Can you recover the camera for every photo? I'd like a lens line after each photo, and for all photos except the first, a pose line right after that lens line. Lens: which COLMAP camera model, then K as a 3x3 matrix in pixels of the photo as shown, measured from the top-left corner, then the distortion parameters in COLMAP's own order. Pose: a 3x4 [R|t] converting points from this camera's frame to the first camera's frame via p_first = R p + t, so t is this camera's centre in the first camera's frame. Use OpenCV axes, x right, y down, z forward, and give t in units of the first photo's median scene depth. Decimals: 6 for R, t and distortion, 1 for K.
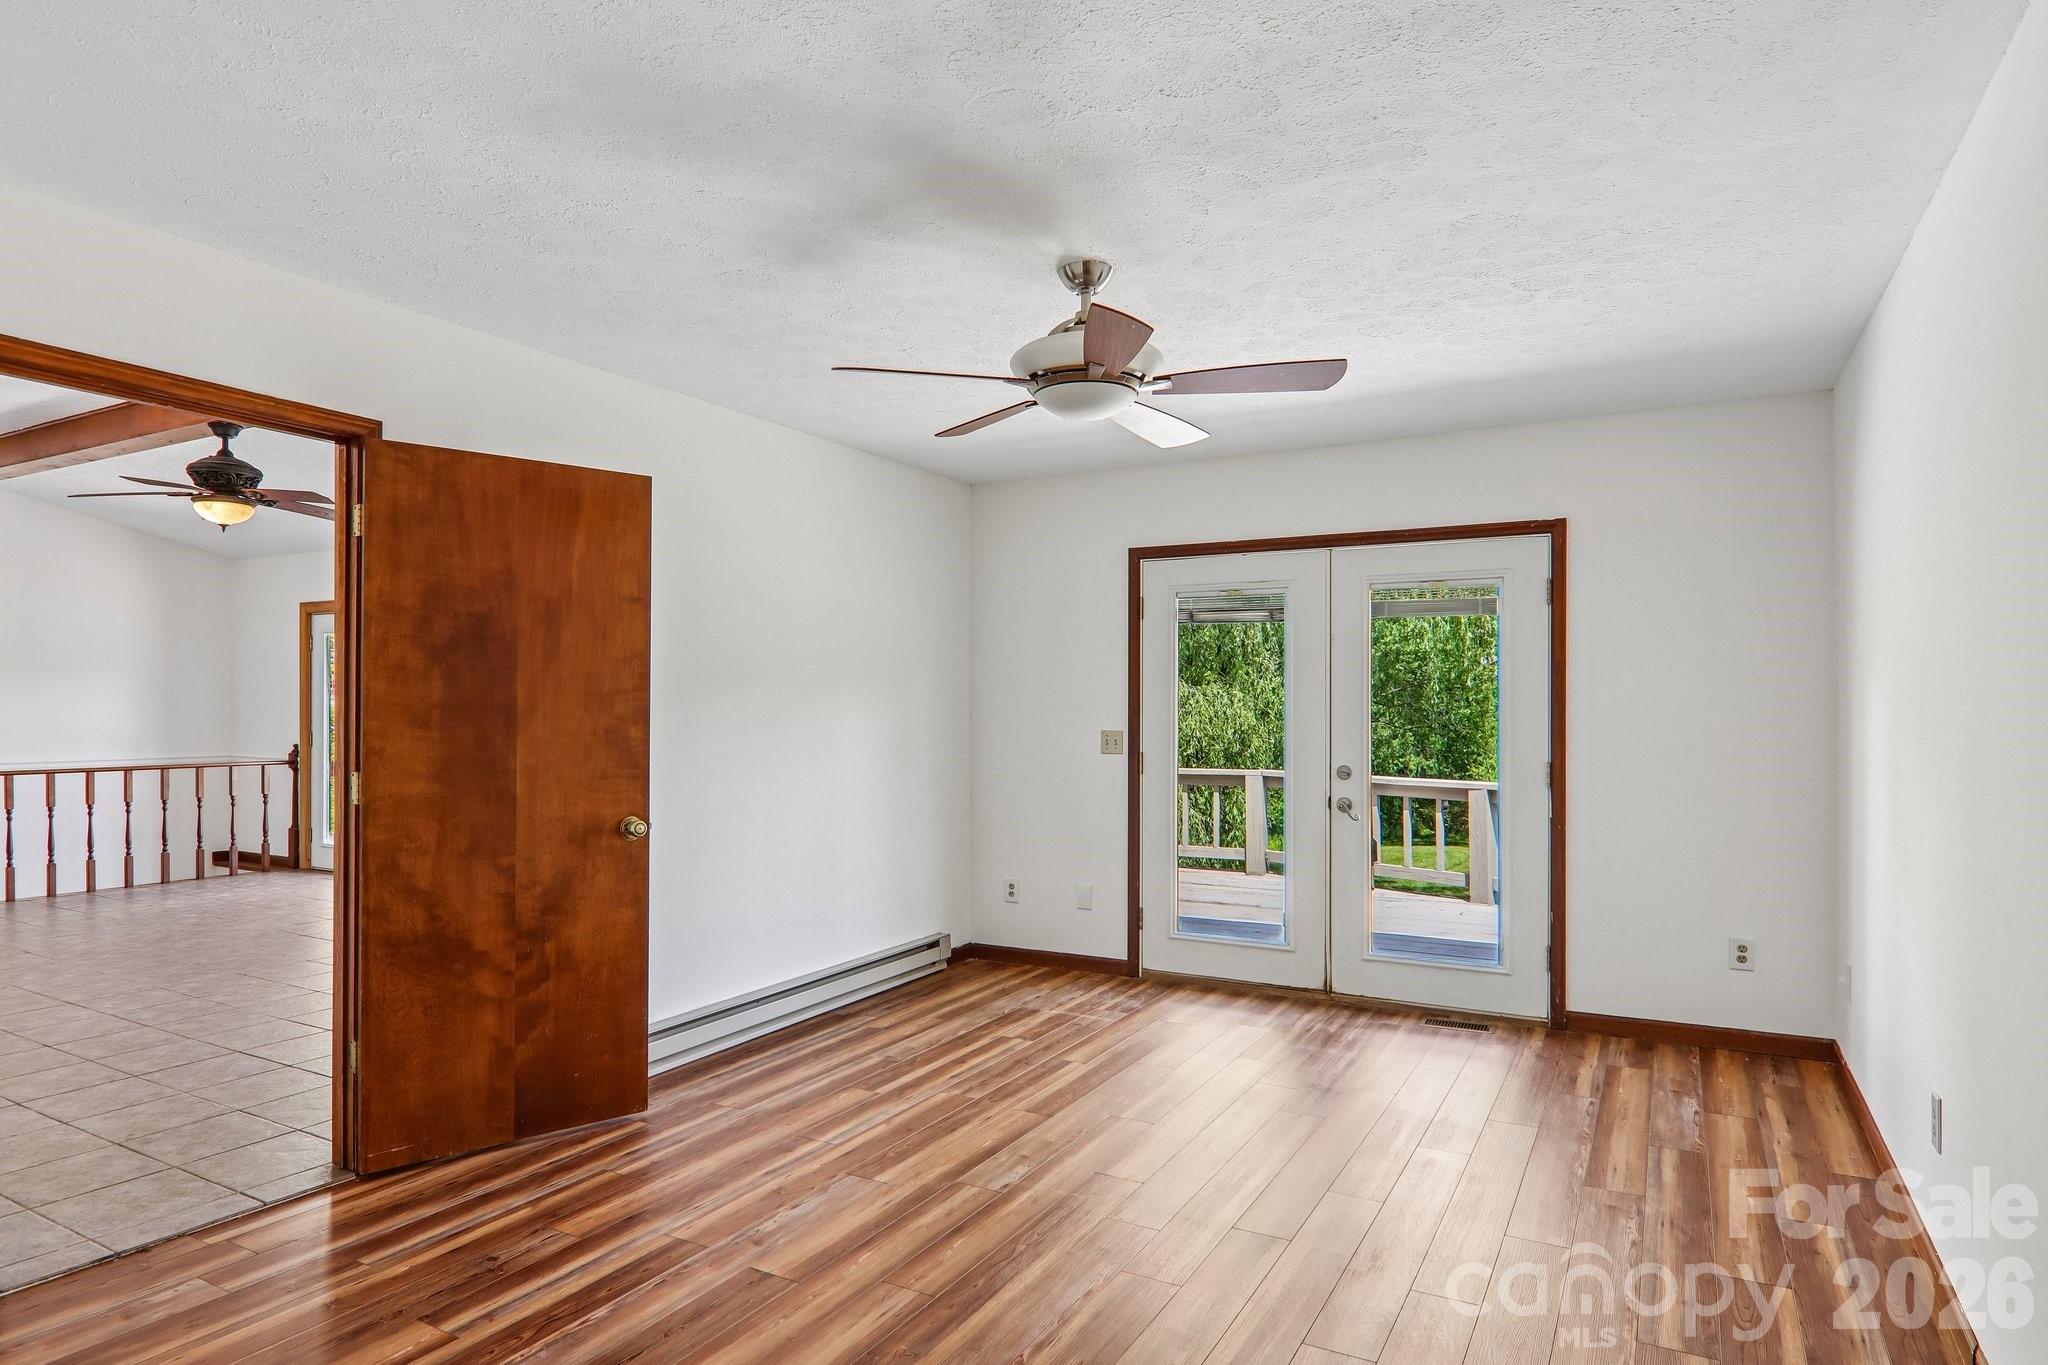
lens RADIAL K [[1184.9, 0, 1021.3], [0, 1184.9, 677.8], [0, 0, 1]] dist [0.002708, -0.005098]
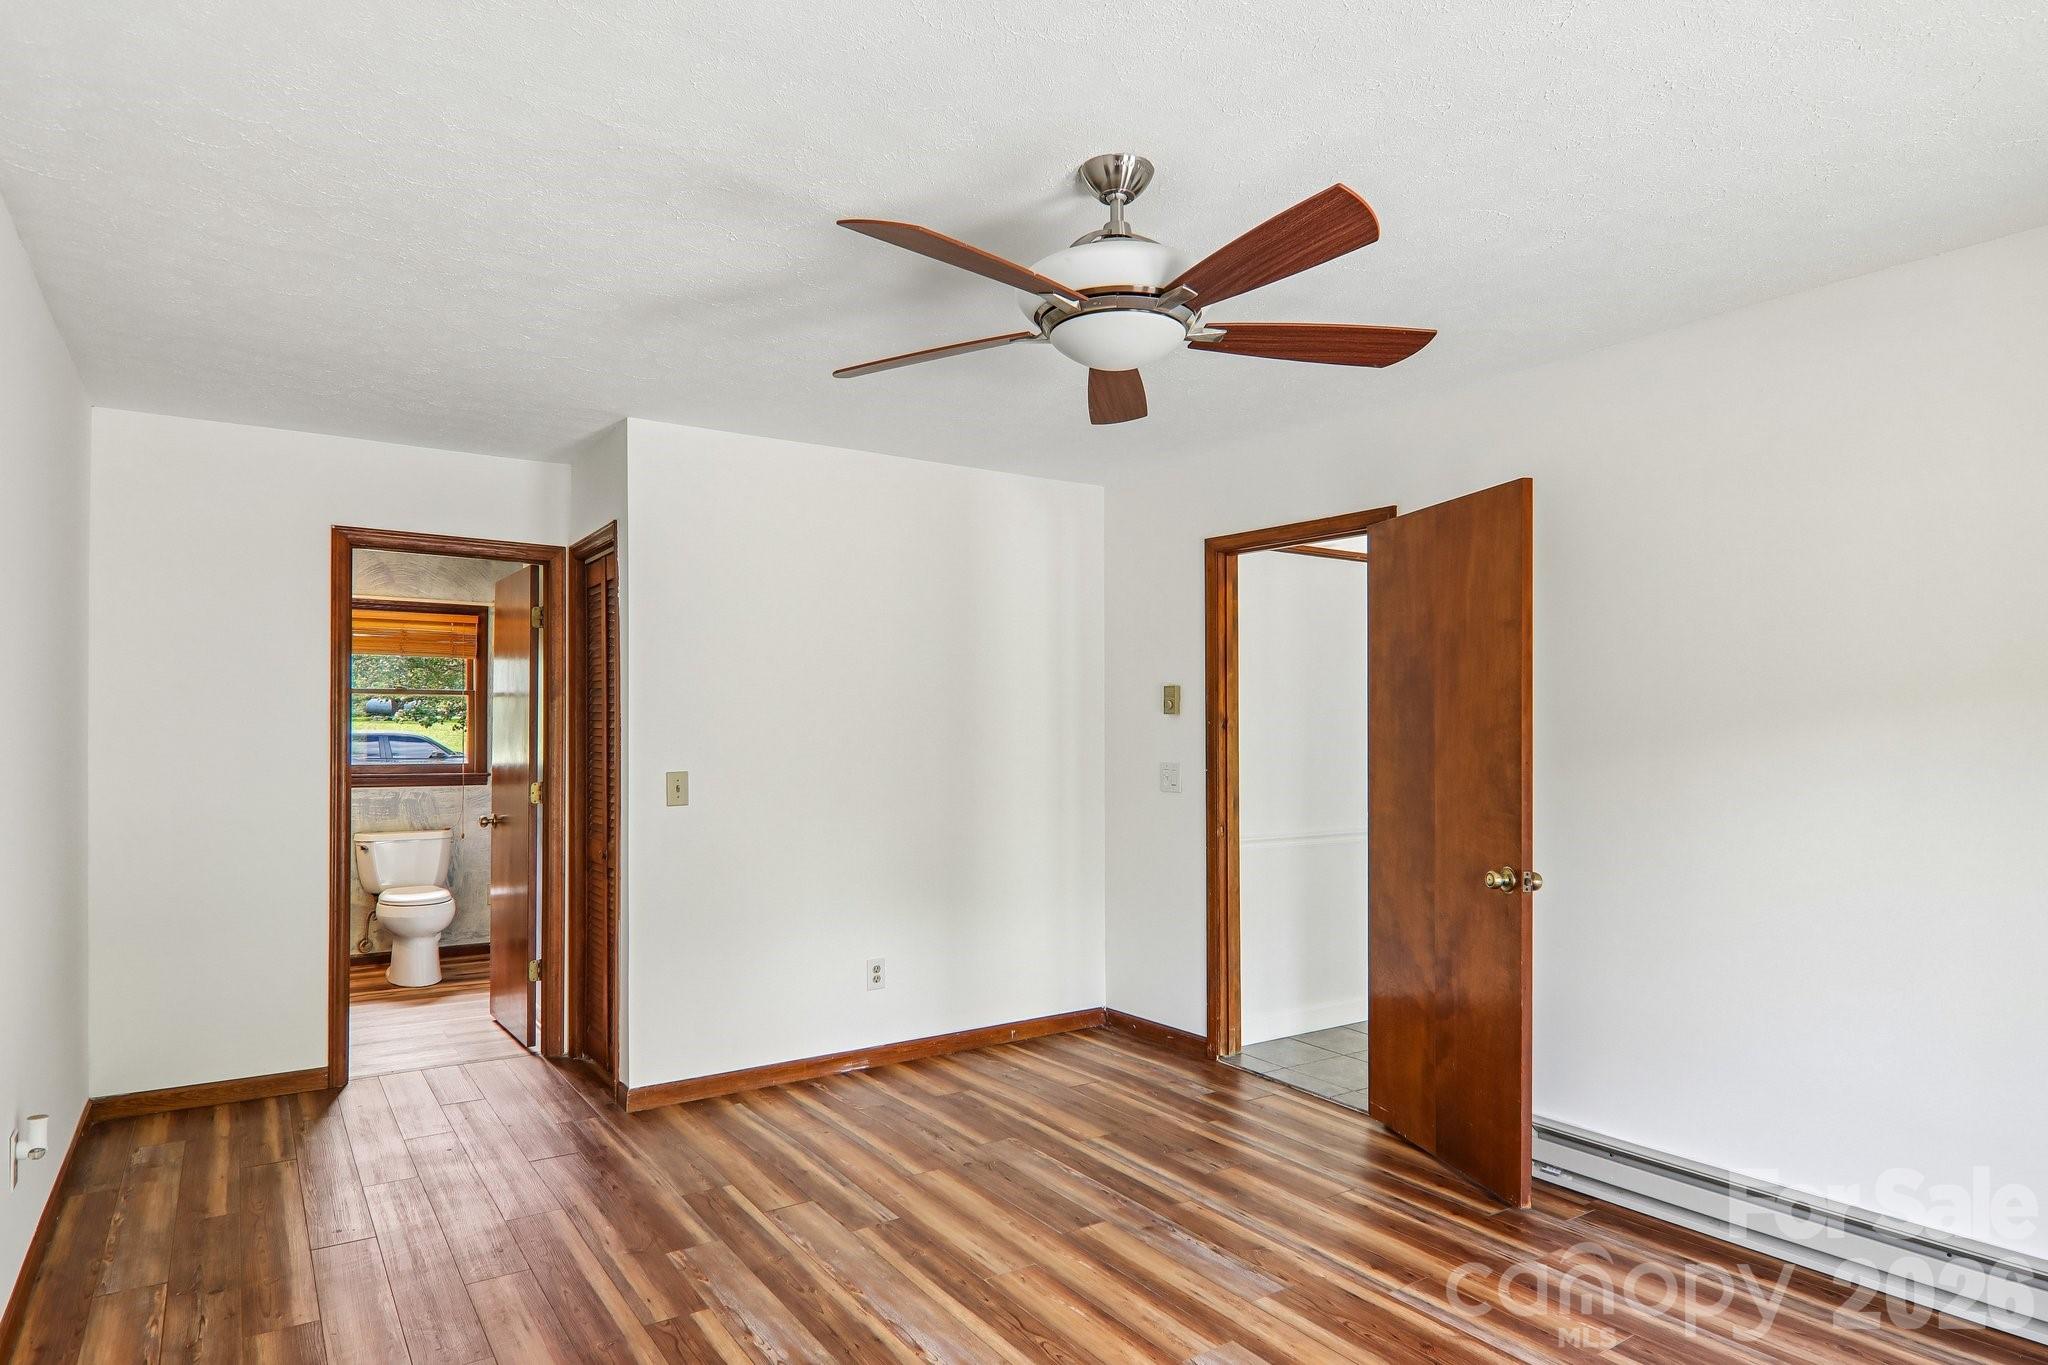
lens RADIAL K [[1184.9, 0, 1020.2], [0, 1184.9, 701.0], [0, 0, 1]] dist [0.002708, -0.005098]
pose [[-0.450344, -0.022472, -0.892572, 0.684583], [0.012044, 0.999439, -0.031239, 0.017074], [0.892774, -0.024818, -0.449821, 1.163871]]
